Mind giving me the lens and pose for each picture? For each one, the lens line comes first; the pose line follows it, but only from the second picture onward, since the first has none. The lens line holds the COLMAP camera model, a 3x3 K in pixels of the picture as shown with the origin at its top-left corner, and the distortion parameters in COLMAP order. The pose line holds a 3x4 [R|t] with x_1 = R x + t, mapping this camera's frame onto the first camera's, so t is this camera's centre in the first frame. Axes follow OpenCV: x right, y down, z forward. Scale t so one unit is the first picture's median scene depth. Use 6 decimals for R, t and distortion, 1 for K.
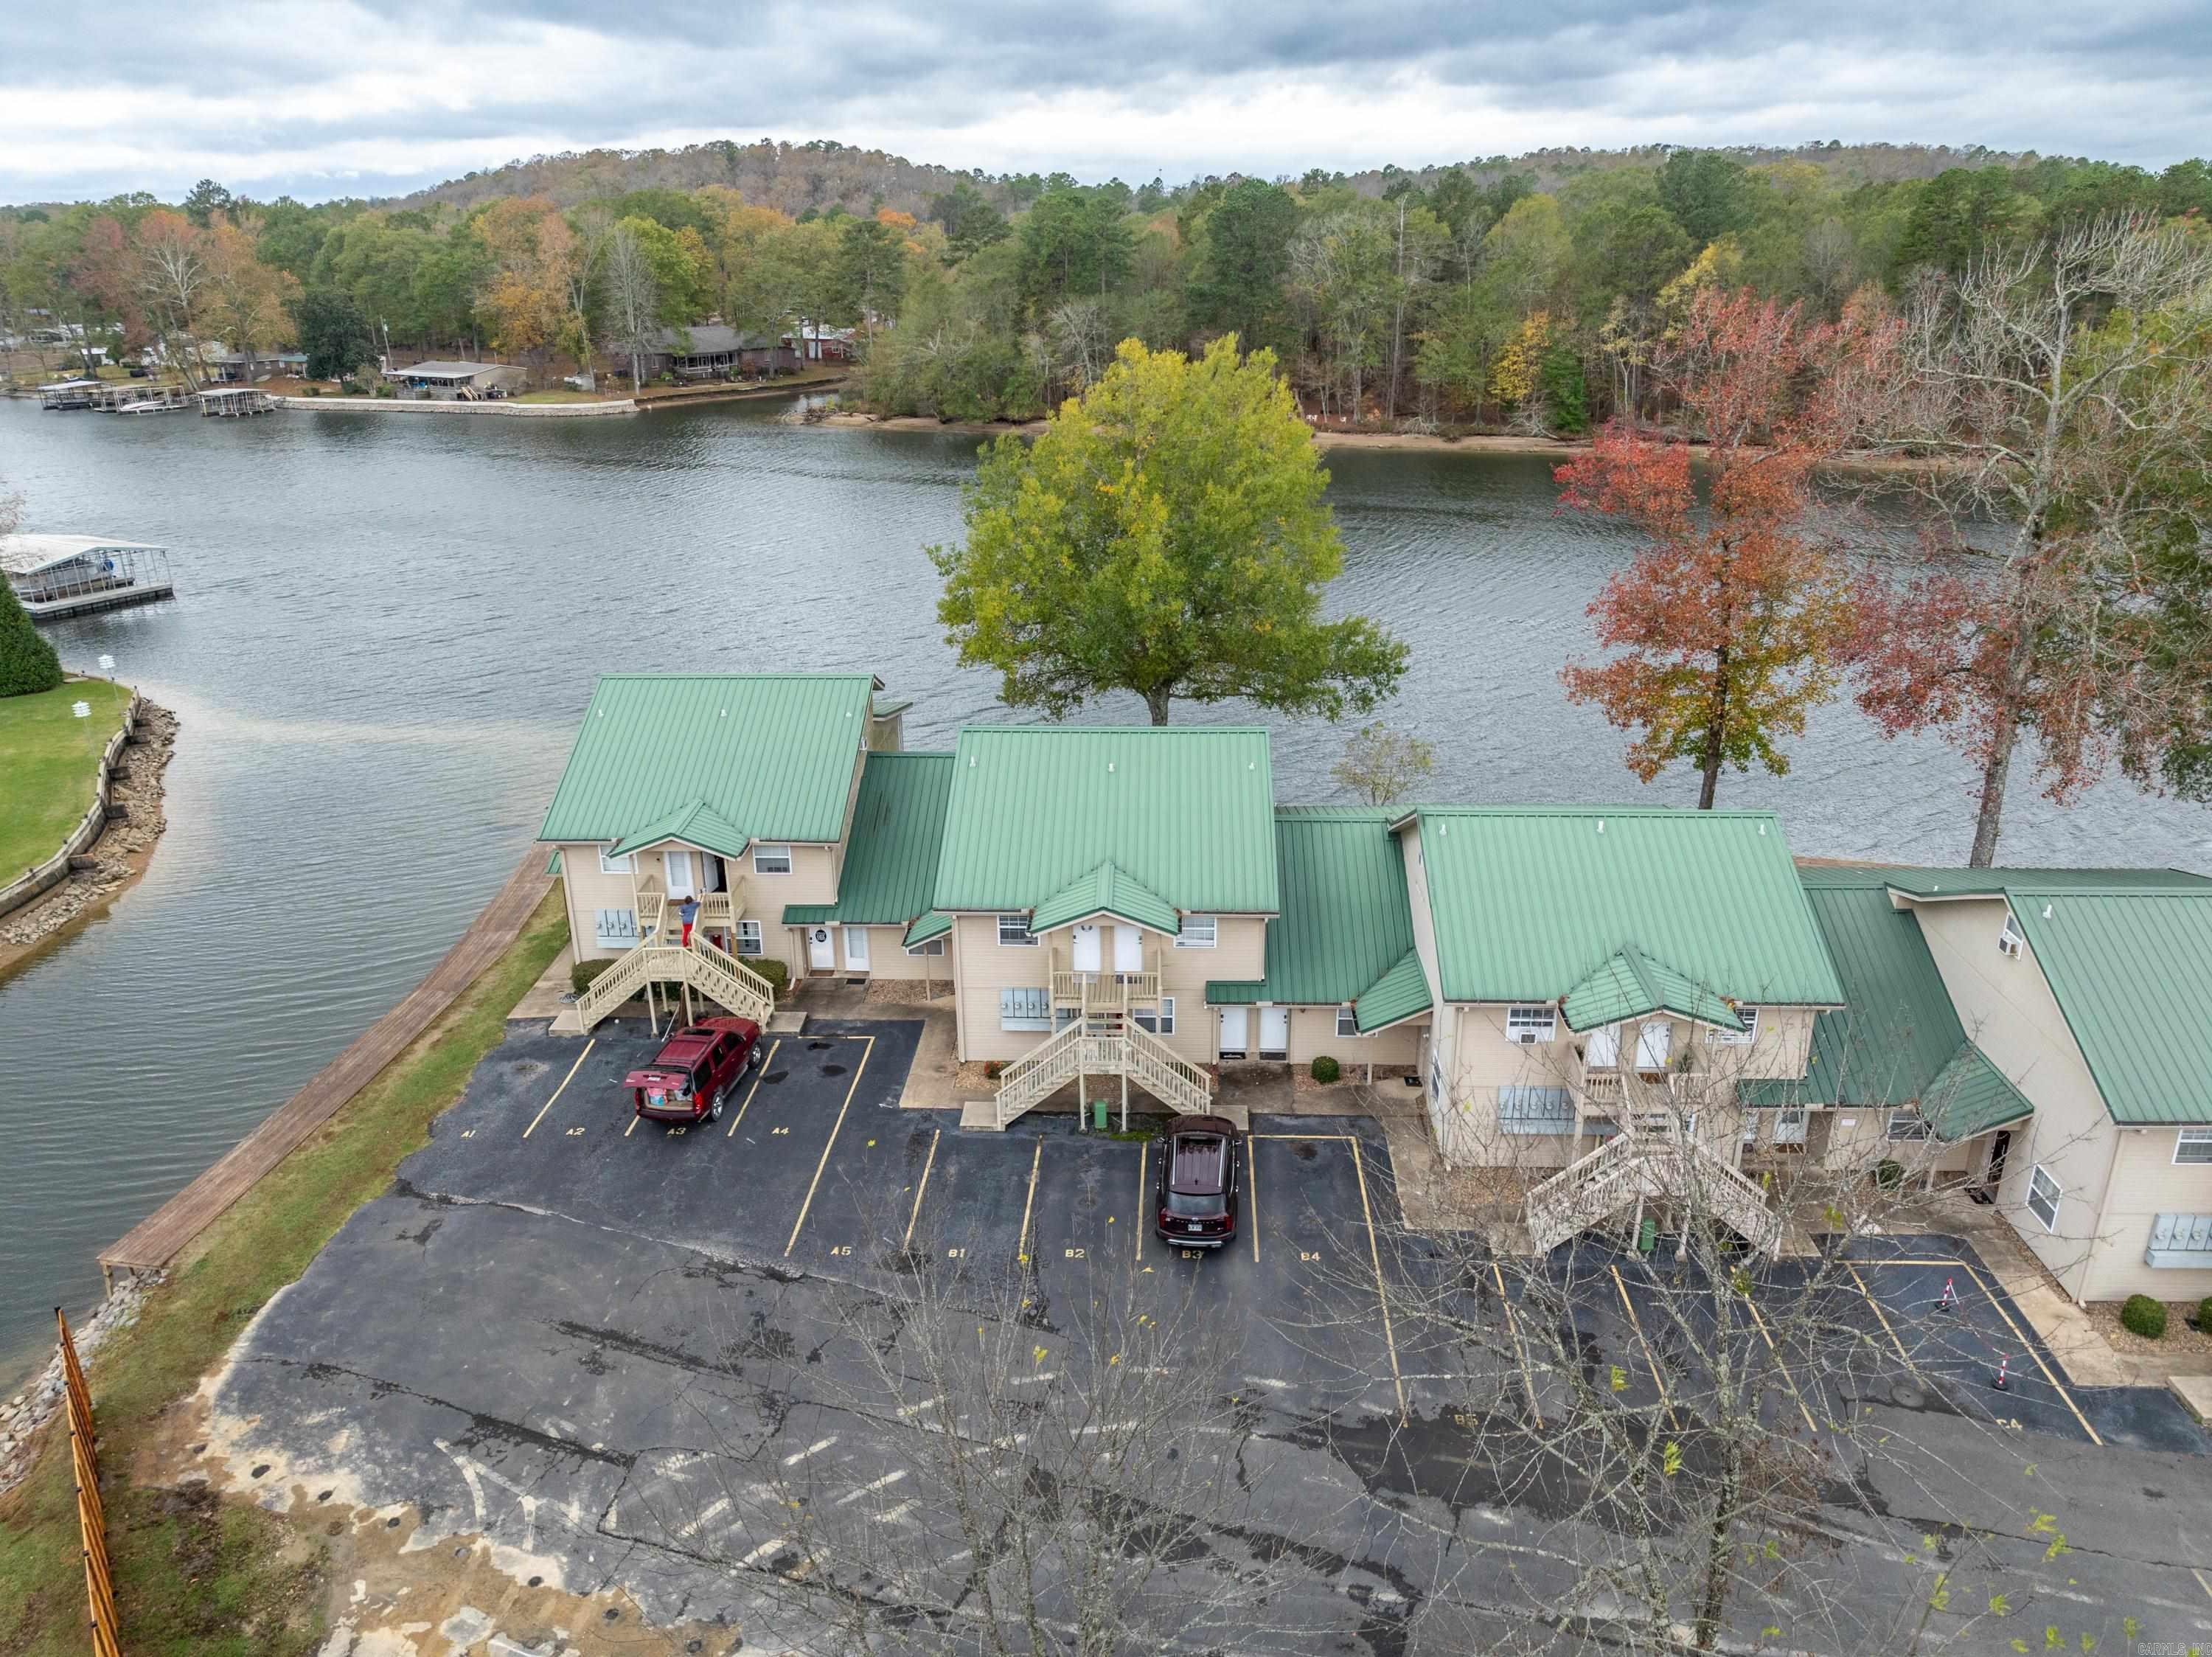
lens RADIAL K [[1575.3, 0, 1106.0], [0, 1575.3, 828.5], [0, 0, 1]] dist [-0.036787, 0.027270]
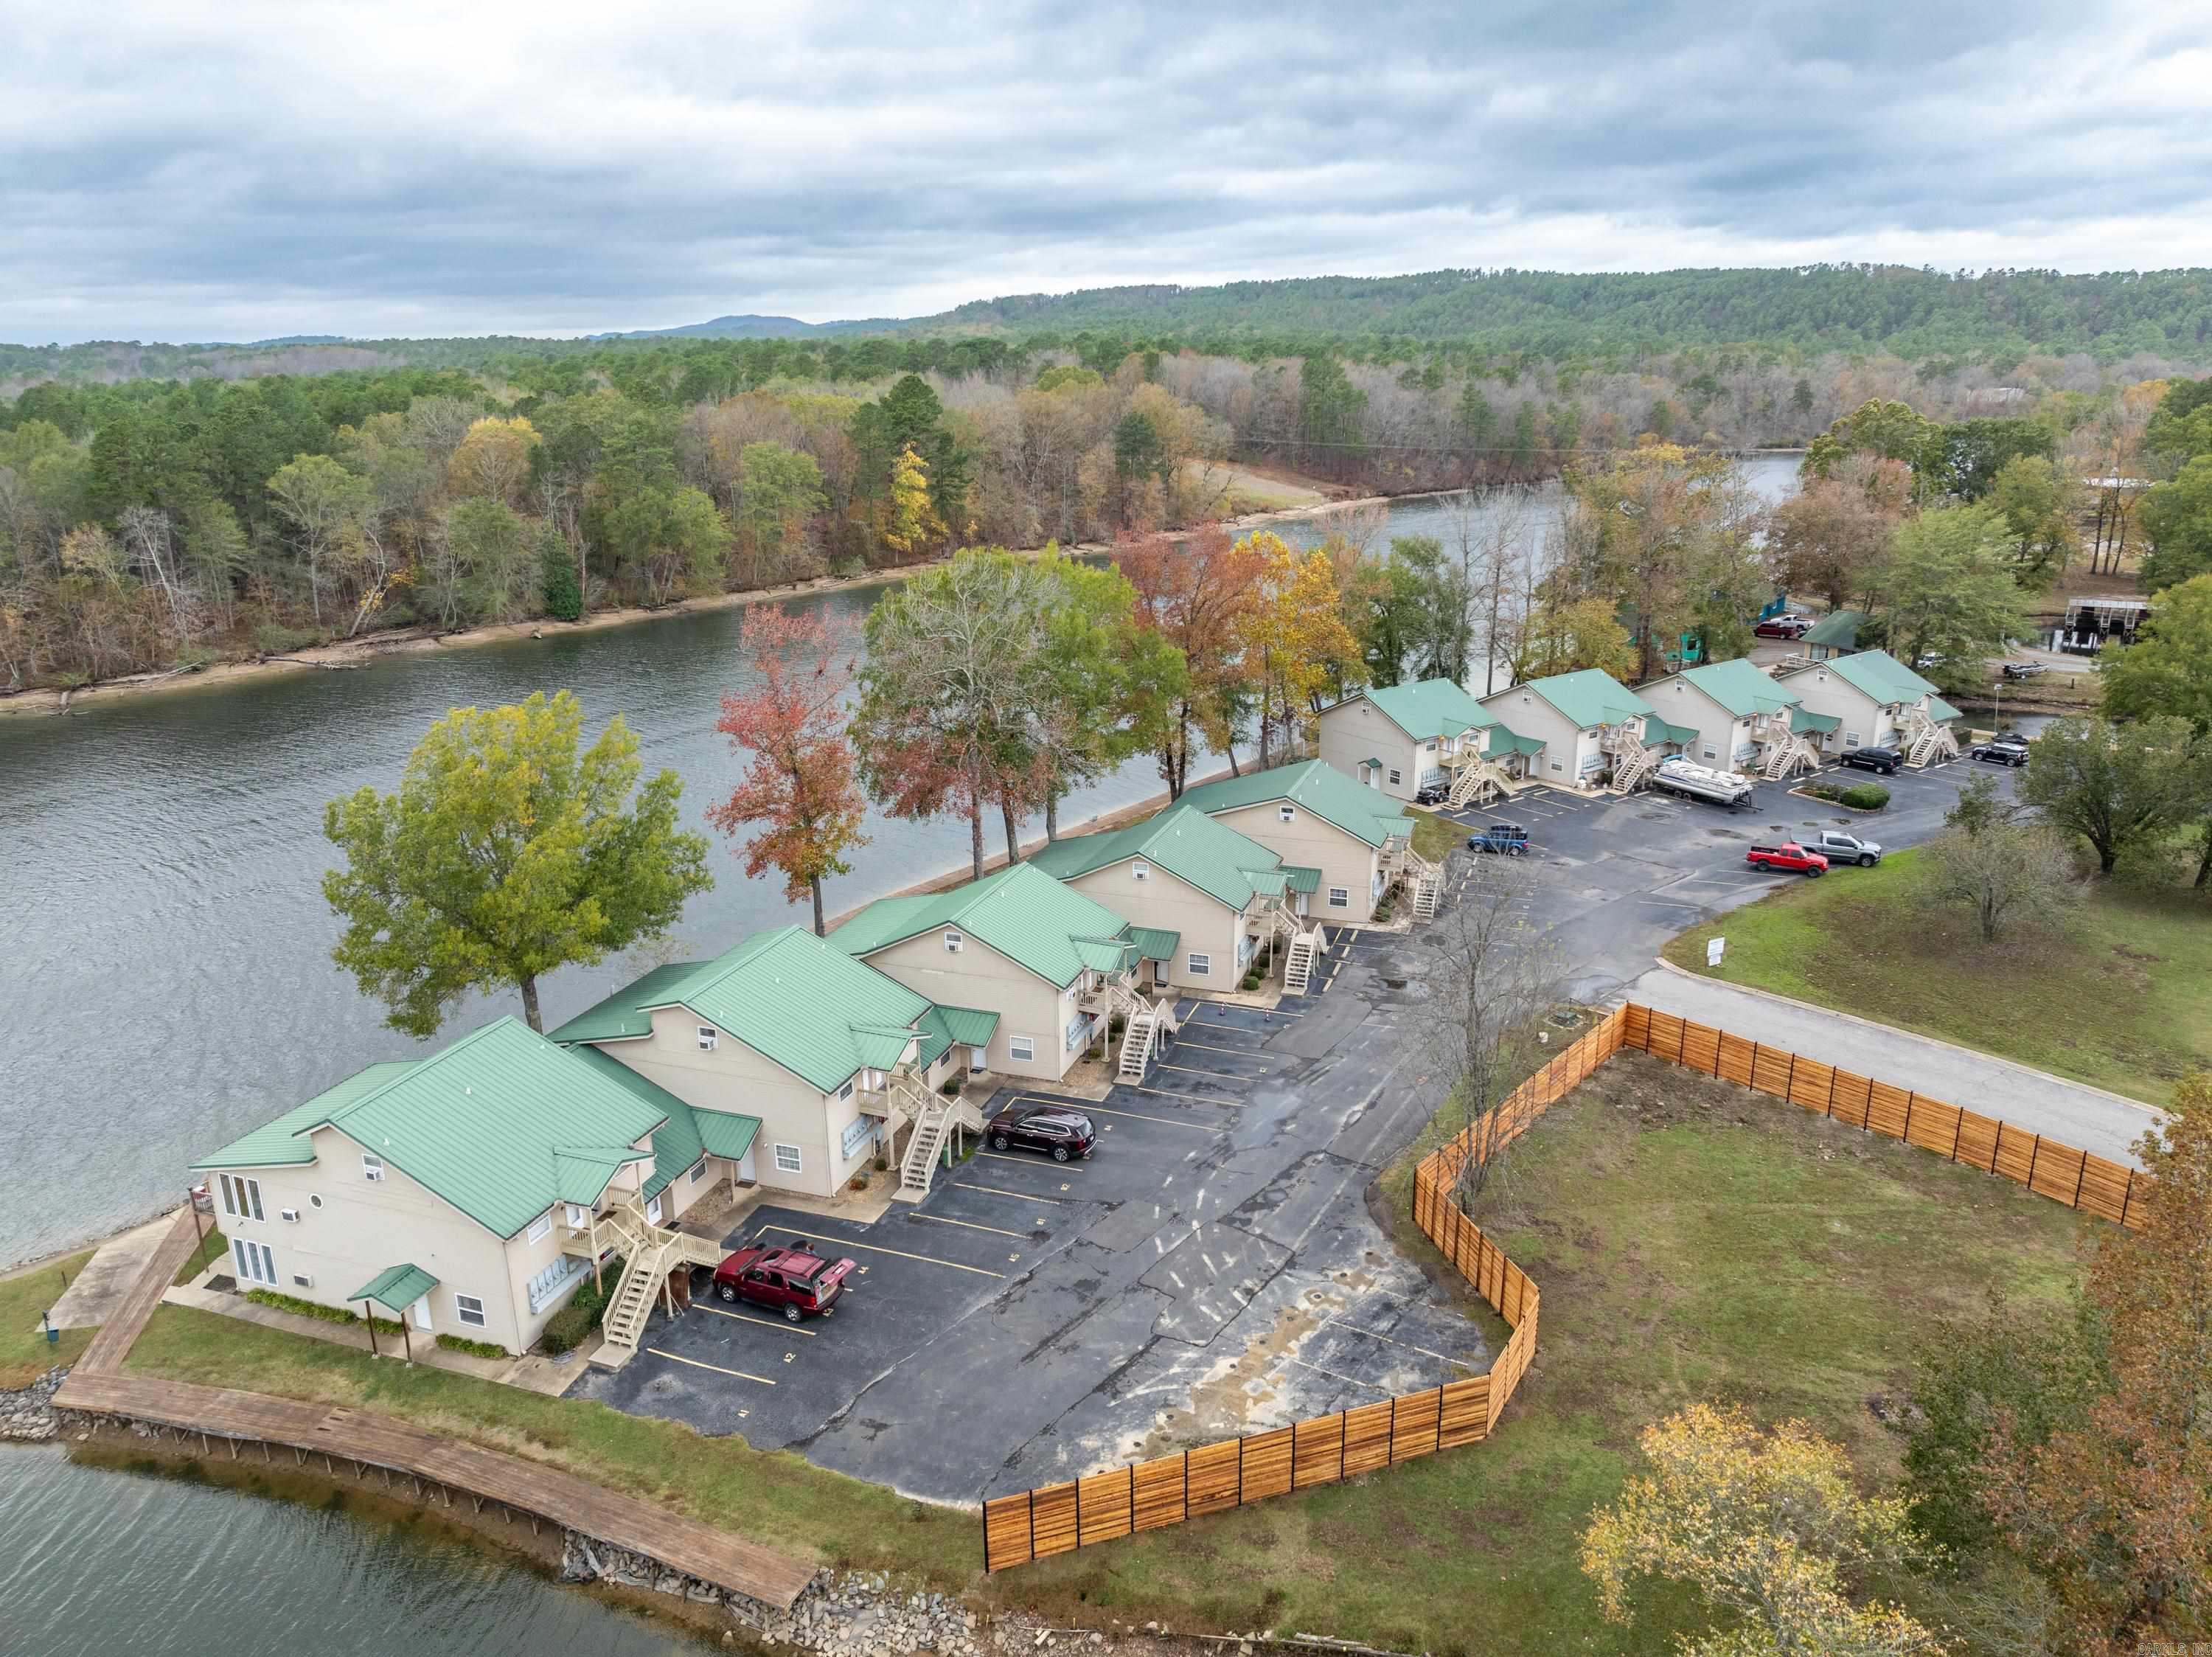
lens RADIAL K [[1575.3, 0, 1106.0], [0, 1575.3, 828.5], [0, 0, 1]] dist [-0.036787, 0.027270]
pose [[0.276142, -0.265523, 0.923712, -1.843105], [0.345712, 0.924196, 0.162312, -0.454253], [-0.896788, 0.274517, 0.347004, 0.262098]]
